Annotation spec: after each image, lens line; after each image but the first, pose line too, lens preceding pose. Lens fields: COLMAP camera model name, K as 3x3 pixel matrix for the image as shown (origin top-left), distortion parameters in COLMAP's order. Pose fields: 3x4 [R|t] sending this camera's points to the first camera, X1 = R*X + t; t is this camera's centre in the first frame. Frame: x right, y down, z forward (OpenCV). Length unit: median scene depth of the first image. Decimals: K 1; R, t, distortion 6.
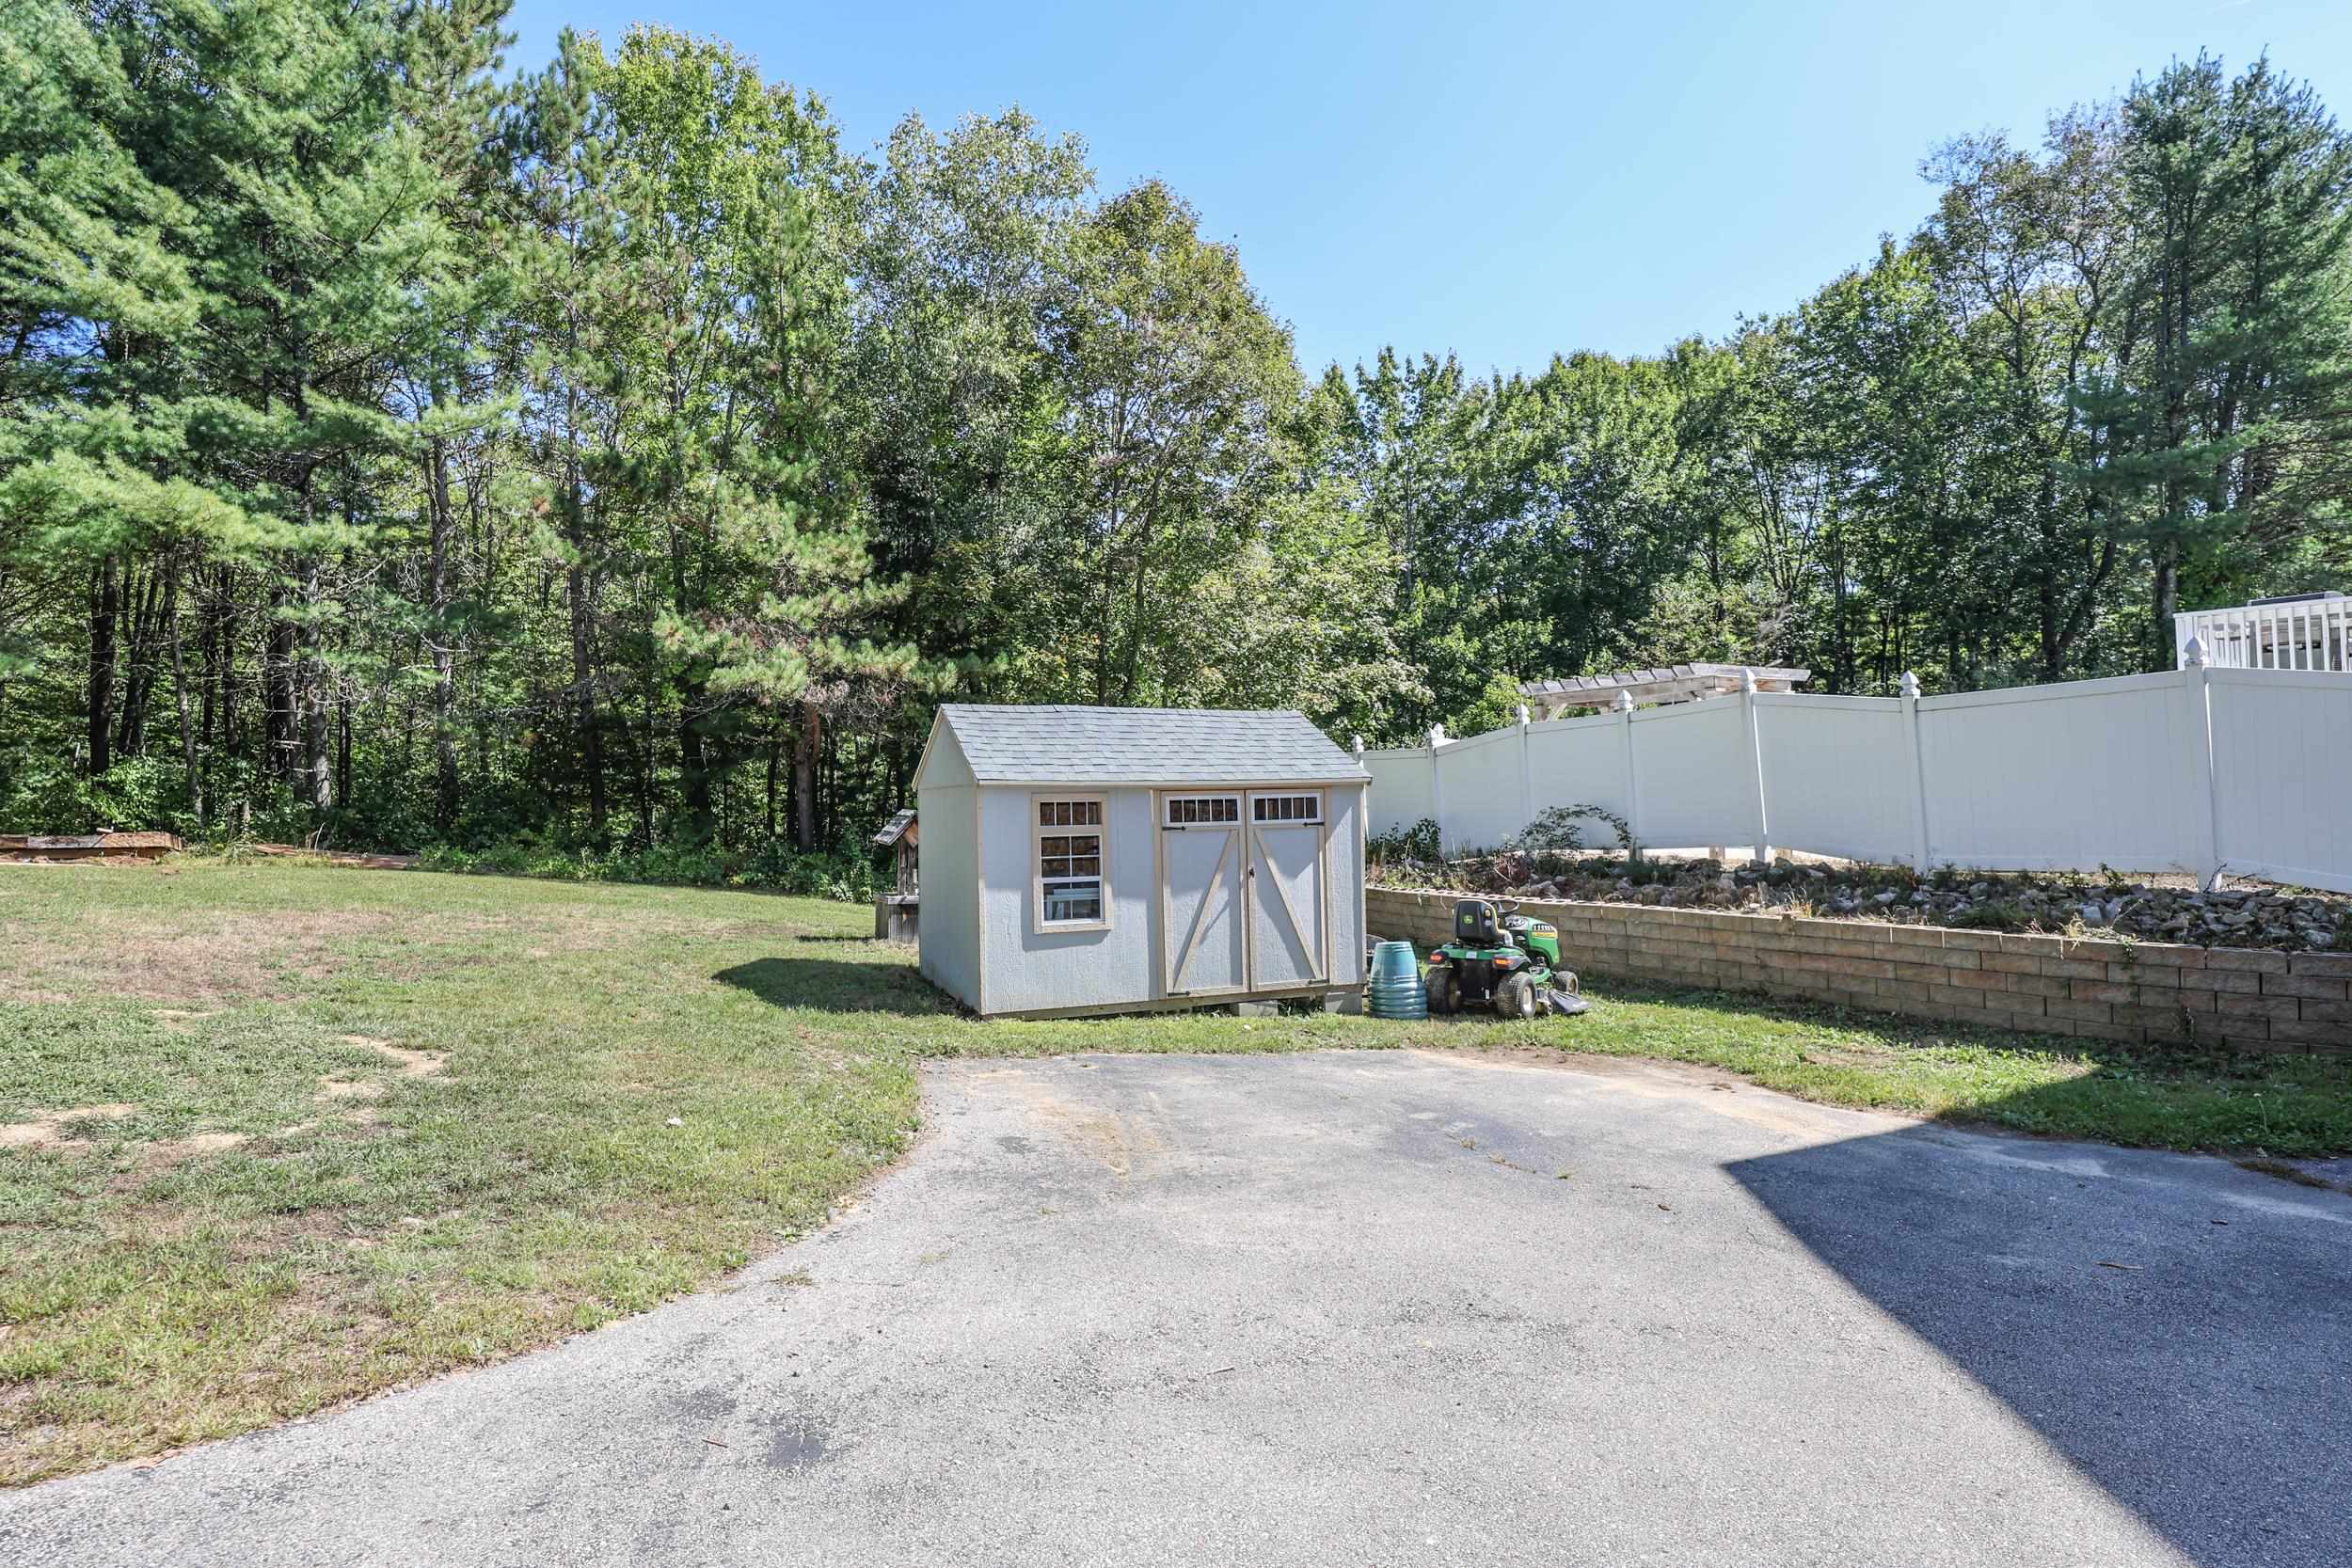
lens RADIAL K [[1262.4, 0, 1172.2], [0, 1262.4, 788.7], [0, 0, 1]] dist [0.002639, -0.000147]
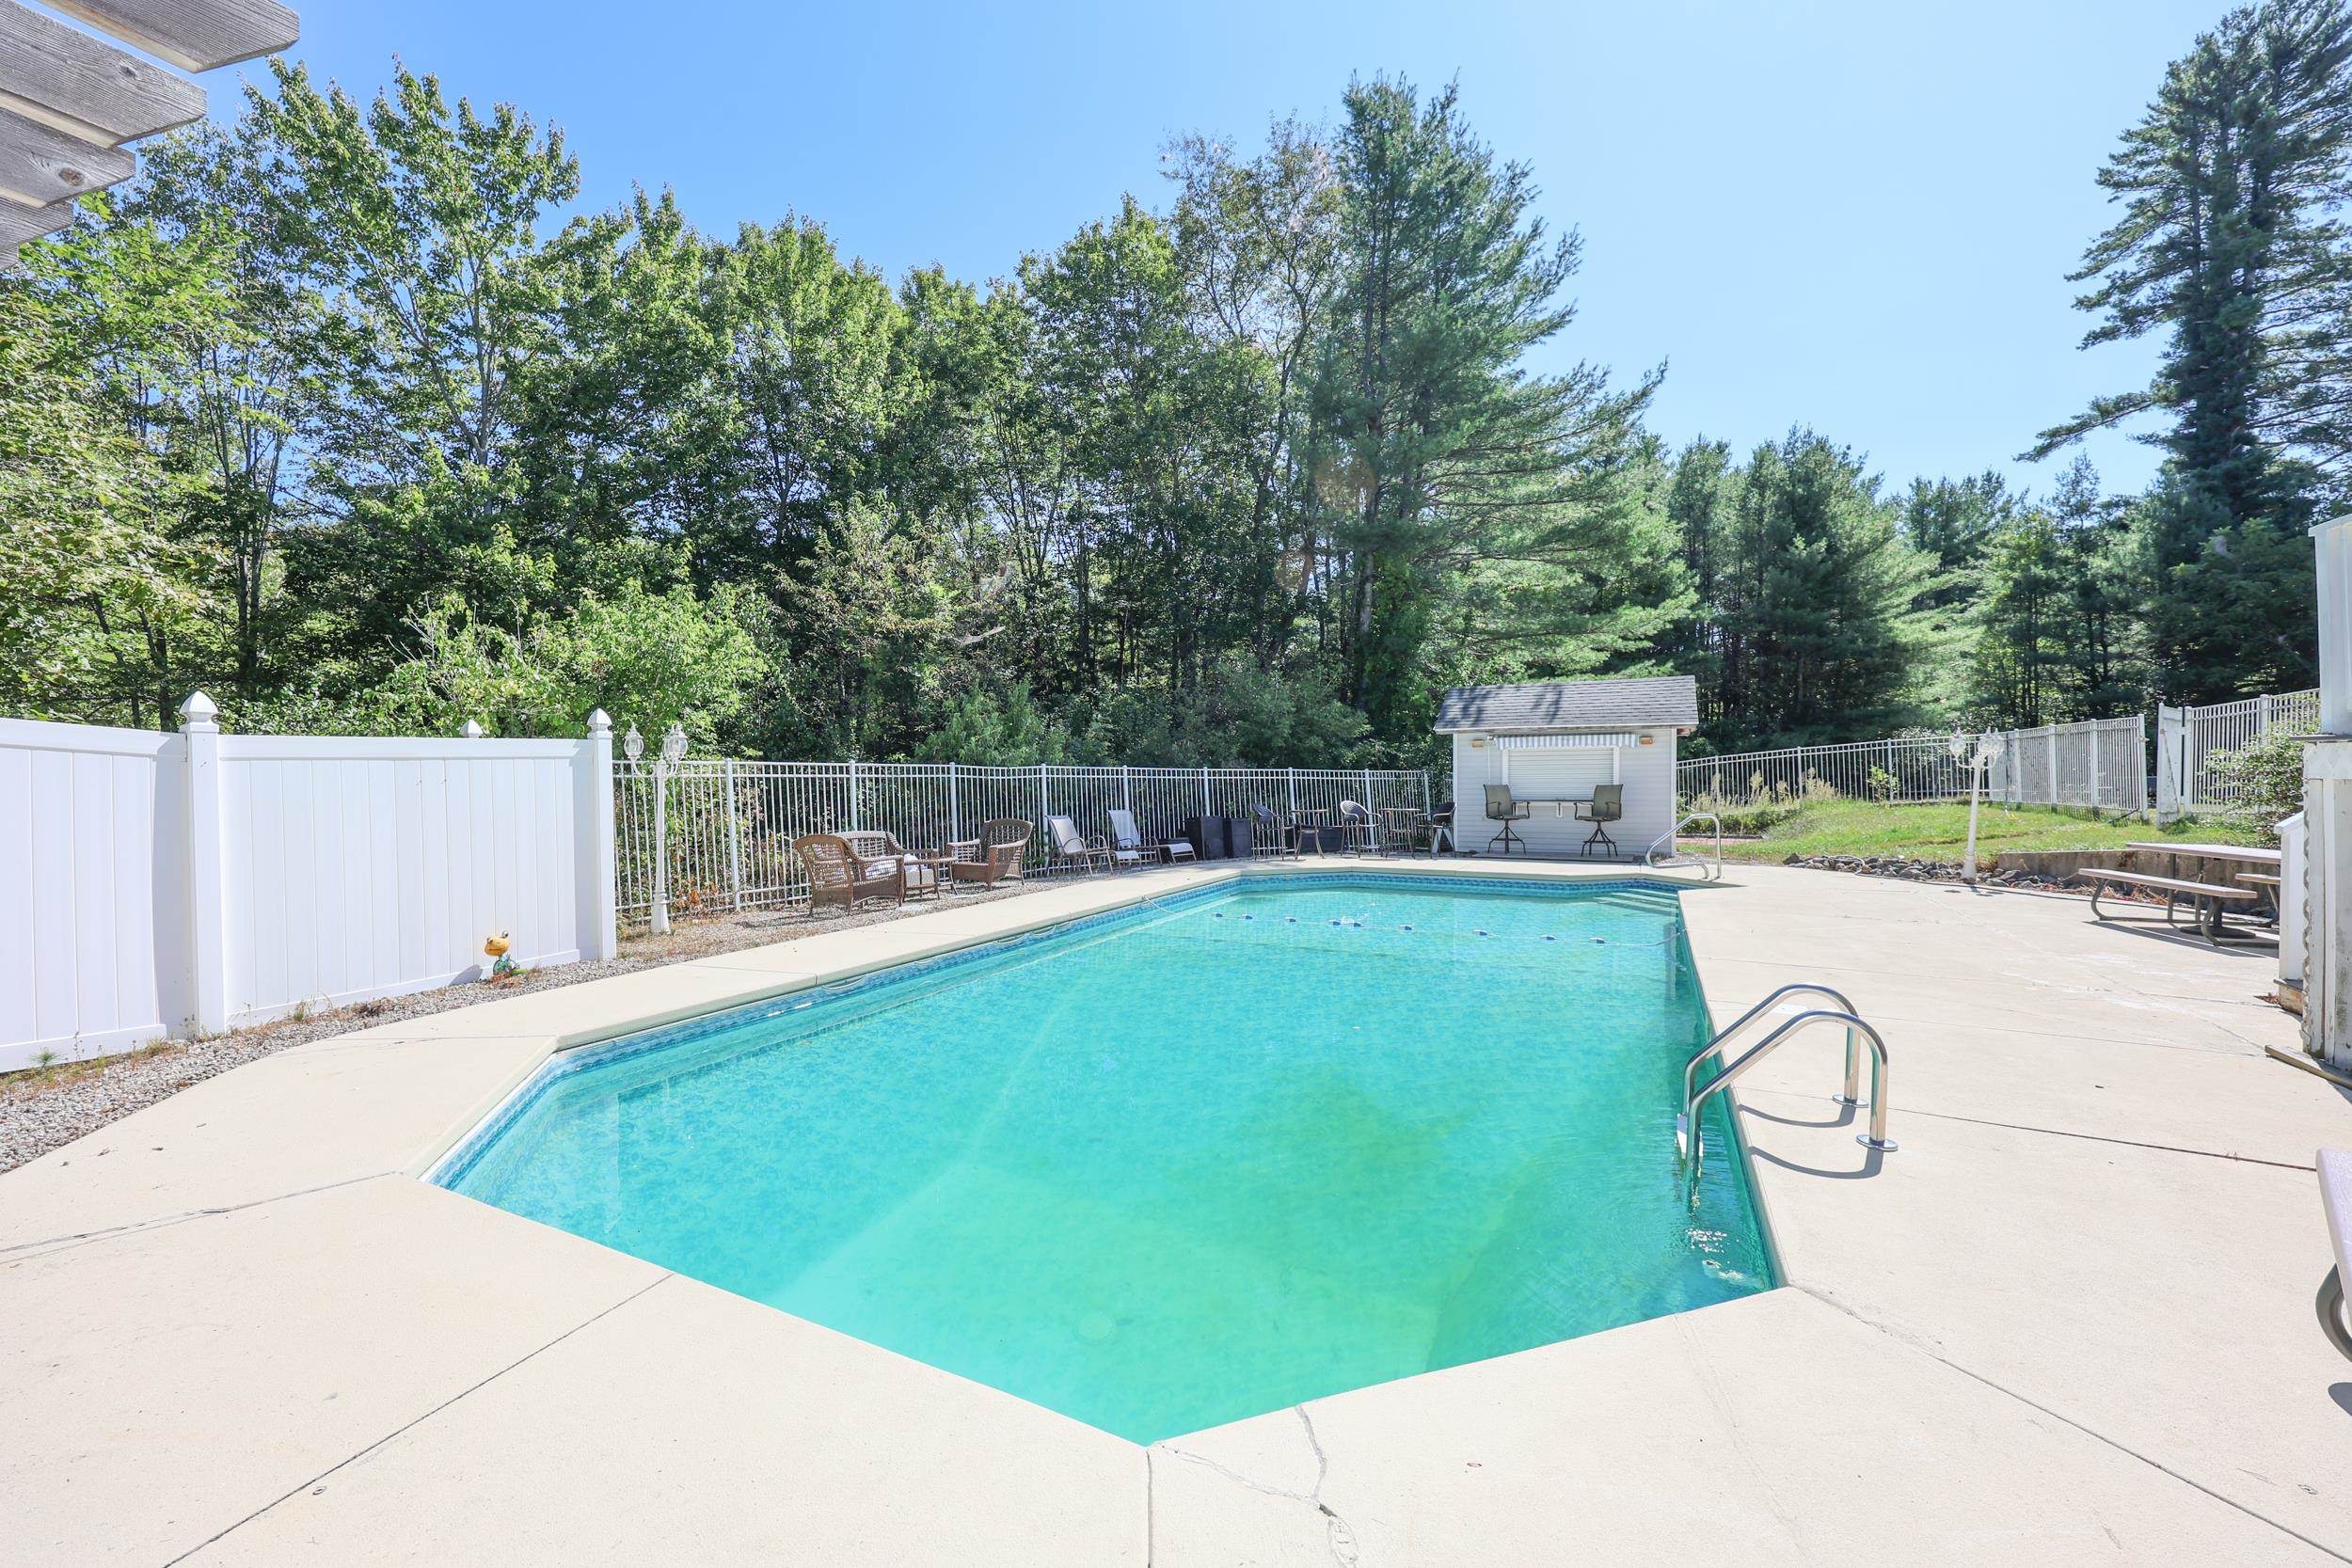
lens RADIAL K [[969.8, 0, 1175.8], [0, 969.8, 784.1], [0, 0, 1]] dist [0.002821, 0.000349]
pose [[0.839330, 0.007011, 0.543578, 0.222305], [-0.011471, 0.999923, 0.004816, -0.012607], [-0.543502, -0.010278, 0.839345, 0.403415]]
